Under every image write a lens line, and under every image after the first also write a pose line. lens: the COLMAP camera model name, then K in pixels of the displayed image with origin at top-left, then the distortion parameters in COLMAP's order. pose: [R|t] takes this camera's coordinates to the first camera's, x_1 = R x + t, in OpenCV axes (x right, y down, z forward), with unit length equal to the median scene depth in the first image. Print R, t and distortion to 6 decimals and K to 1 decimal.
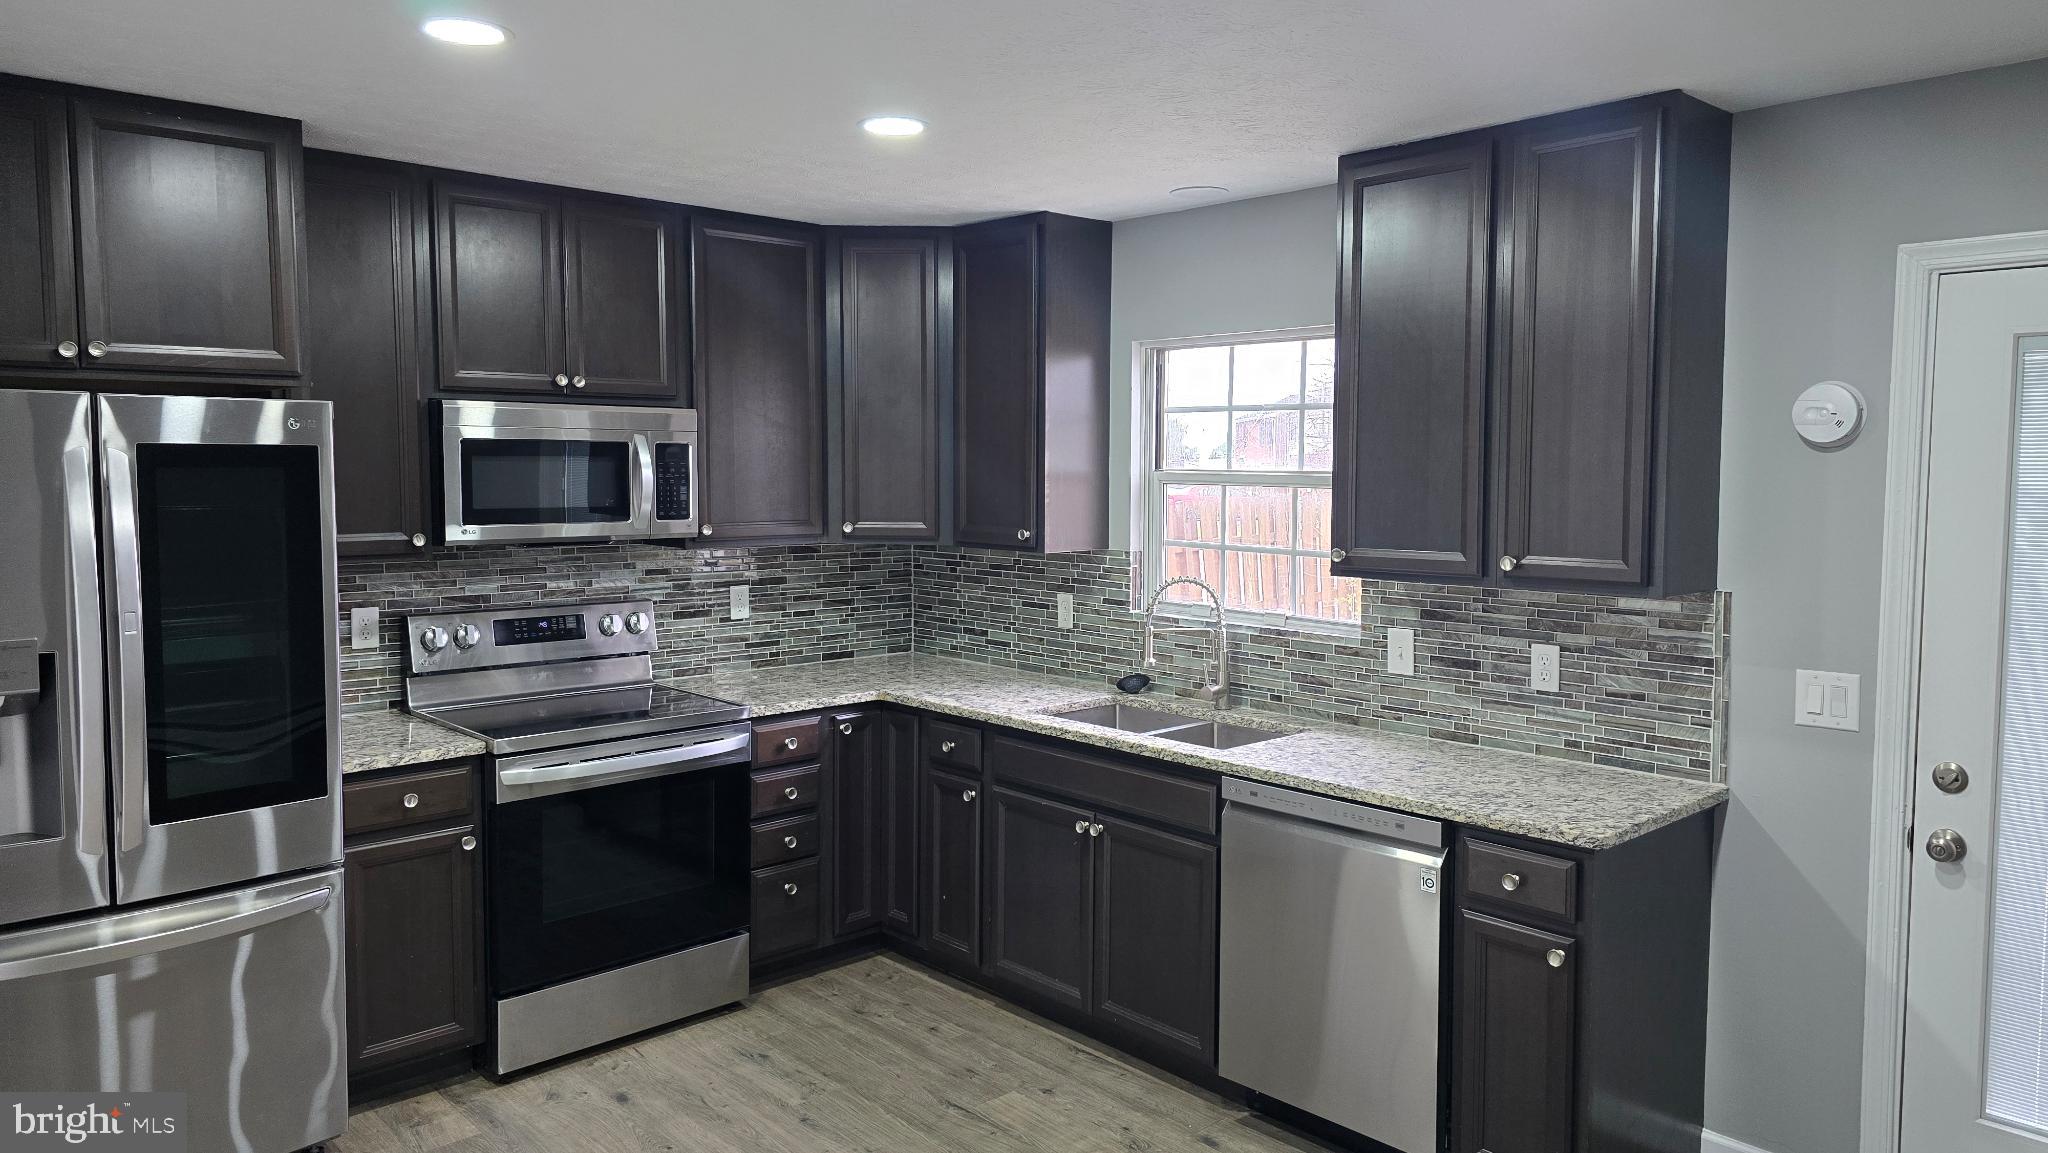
lens RADIAL K [[1375.2, 0, 1033.4], [0, 1375.2, 564.8], [0, 0, 1]] dist [0.075288, -0.064082]
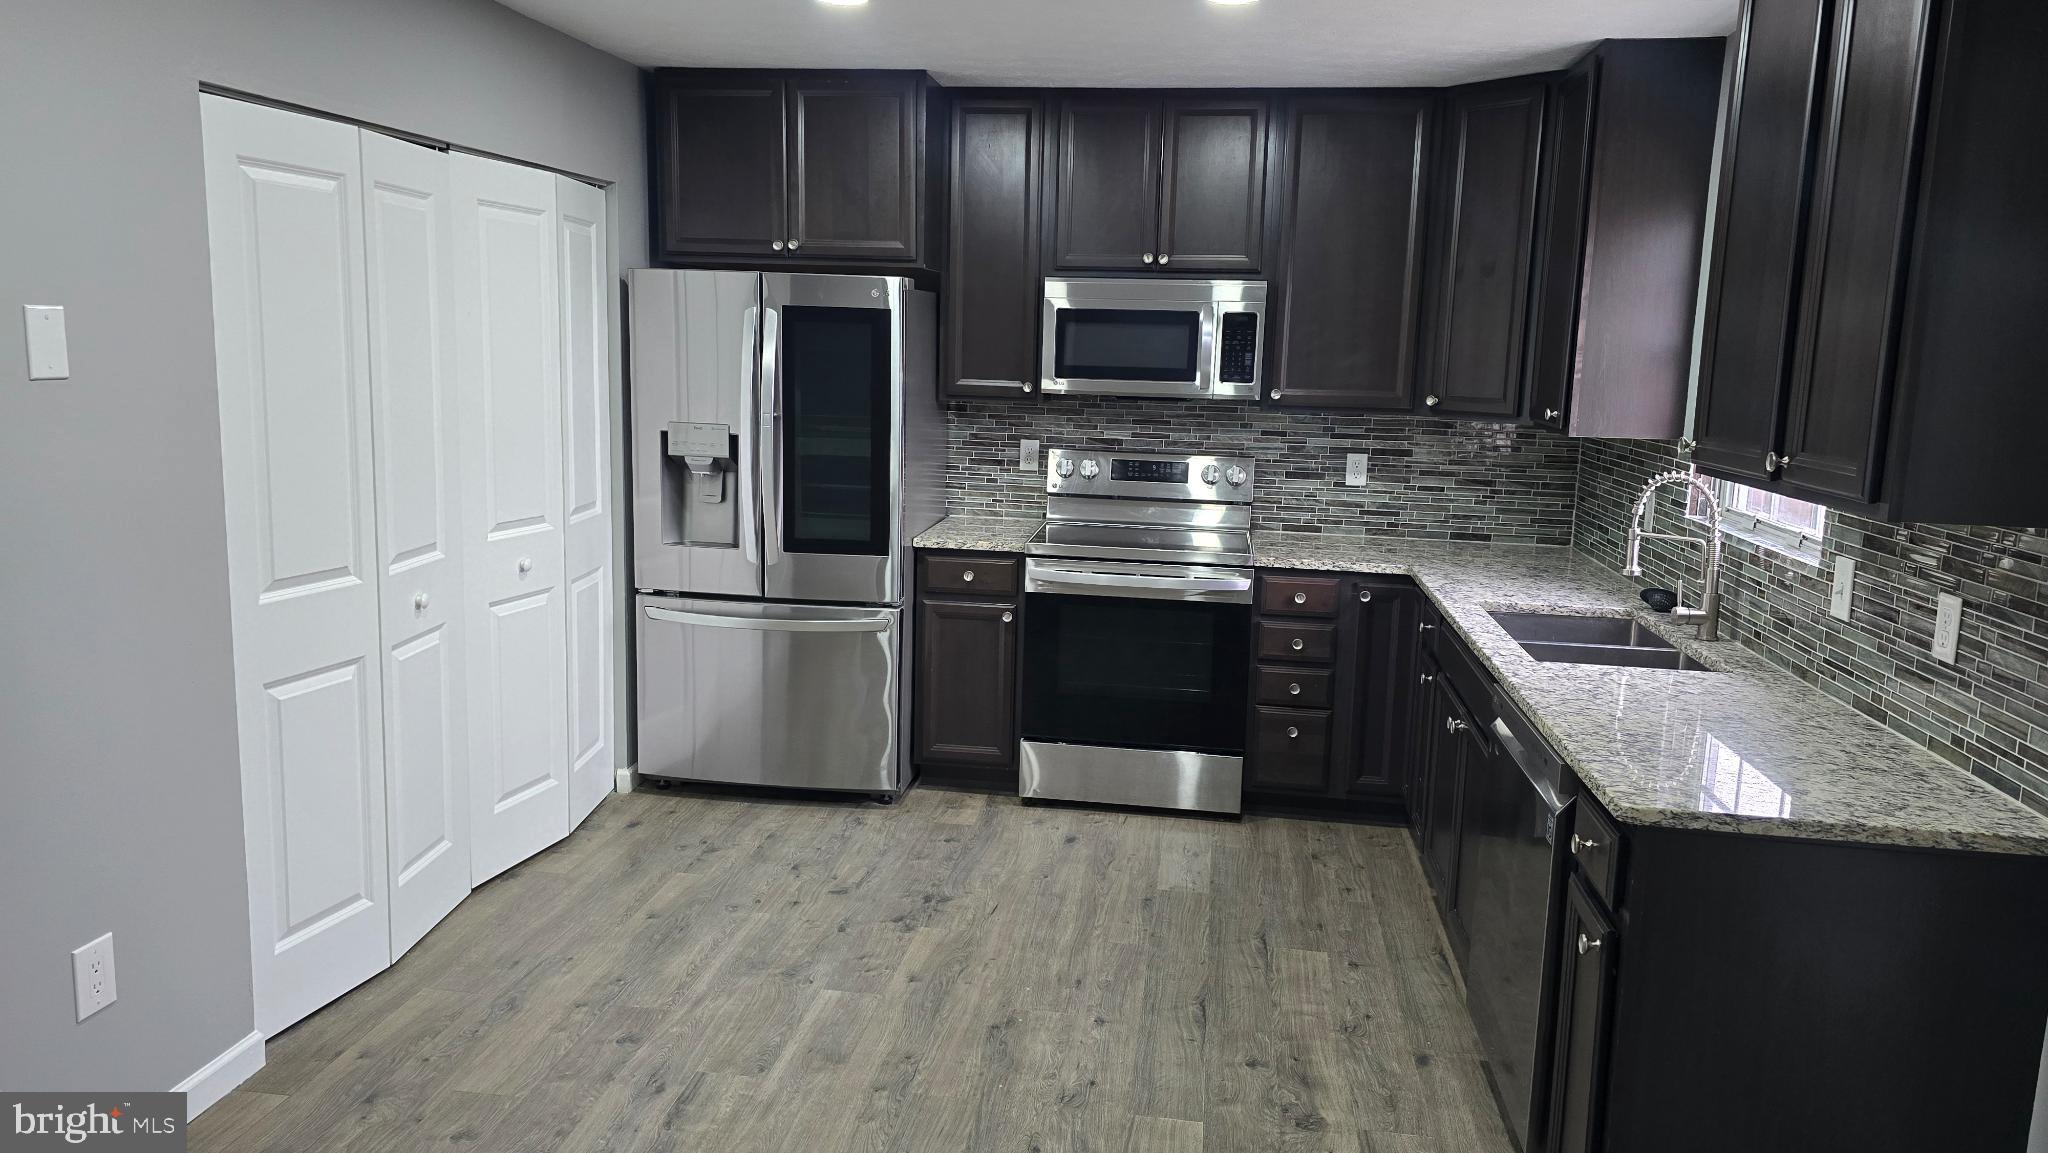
lens RADIAL K [[1375.2, 0, 1022.2], [0, 1375.2, 571.0], [0, 0, 1]] dist [0.075288, -0.064082]
pose [[0.617727, 0.142984, -0.773284, 0.576273], [-0.082757, 0.989691, 0.116890, 0.002030], [0.782026, -0.008211, 0.623192, 0.188310]]
